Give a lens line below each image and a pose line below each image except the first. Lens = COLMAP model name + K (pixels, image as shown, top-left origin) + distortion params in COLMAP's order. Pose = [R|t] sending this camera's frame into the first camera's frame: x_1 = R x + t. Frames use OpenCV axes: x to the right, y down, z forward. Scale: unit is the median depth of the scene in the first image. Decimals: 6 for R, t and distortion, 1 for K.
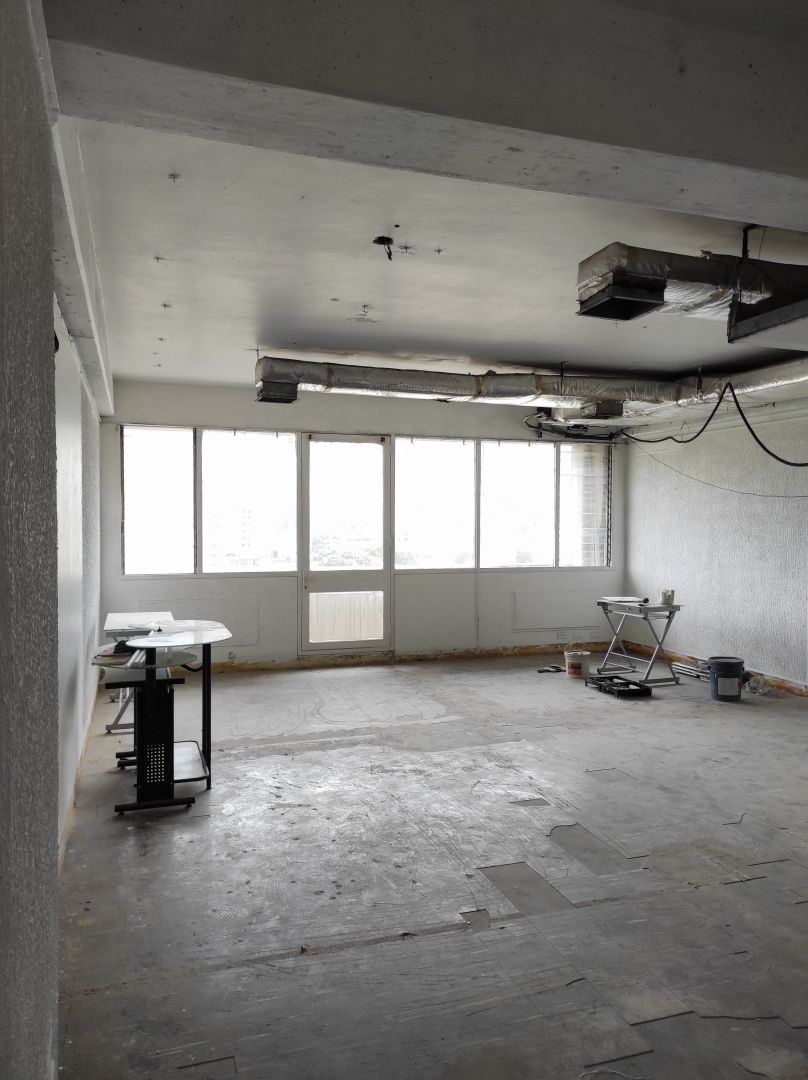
lens RADIAL K [[799.7, 0, 405.3], [0, 799.7, 538.4], [0, 0, 1]] dist [0.022483, -0.002814]
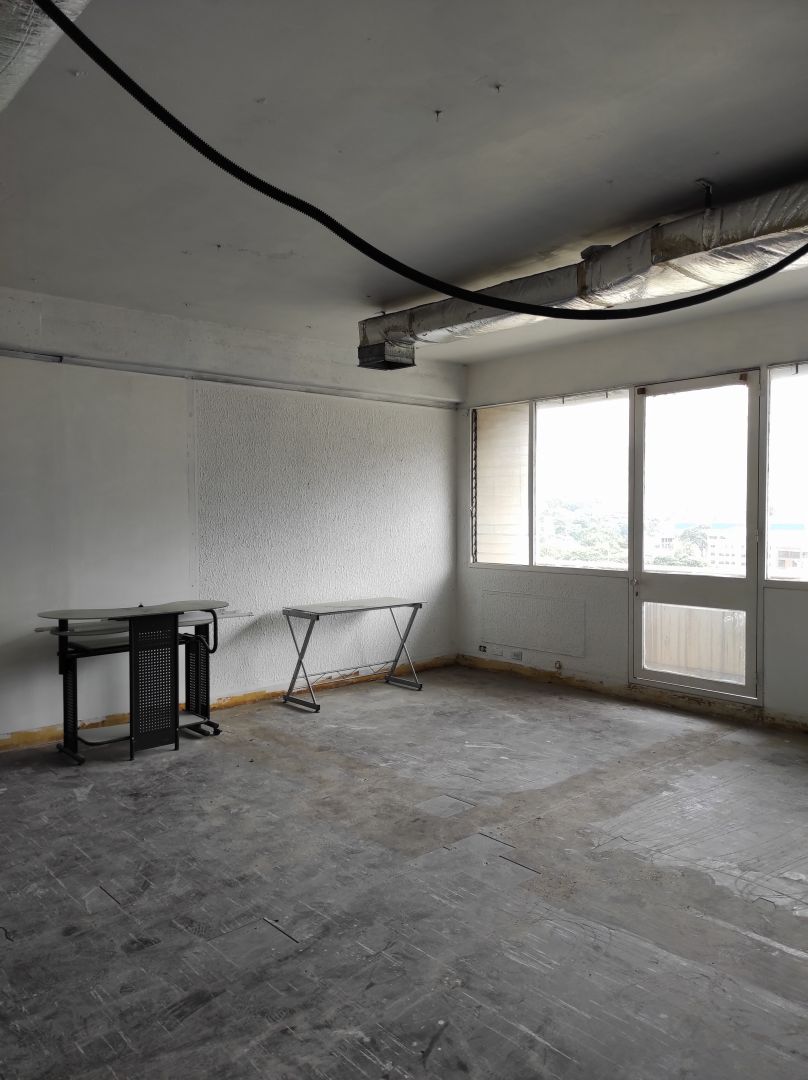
lens RADIAL K [[799.7, 0, 403.9], [0, 799.7, 538.5], [0, 0, 1]] dist [0.022483, -0.002814]
pose [[0.387432, 0.026625, -0.921514, 0.476981], [-0.011005, 0.999645, 0.024255, -0.005905], [0.921832, 0.000744, 0.387588, 0.506561]]
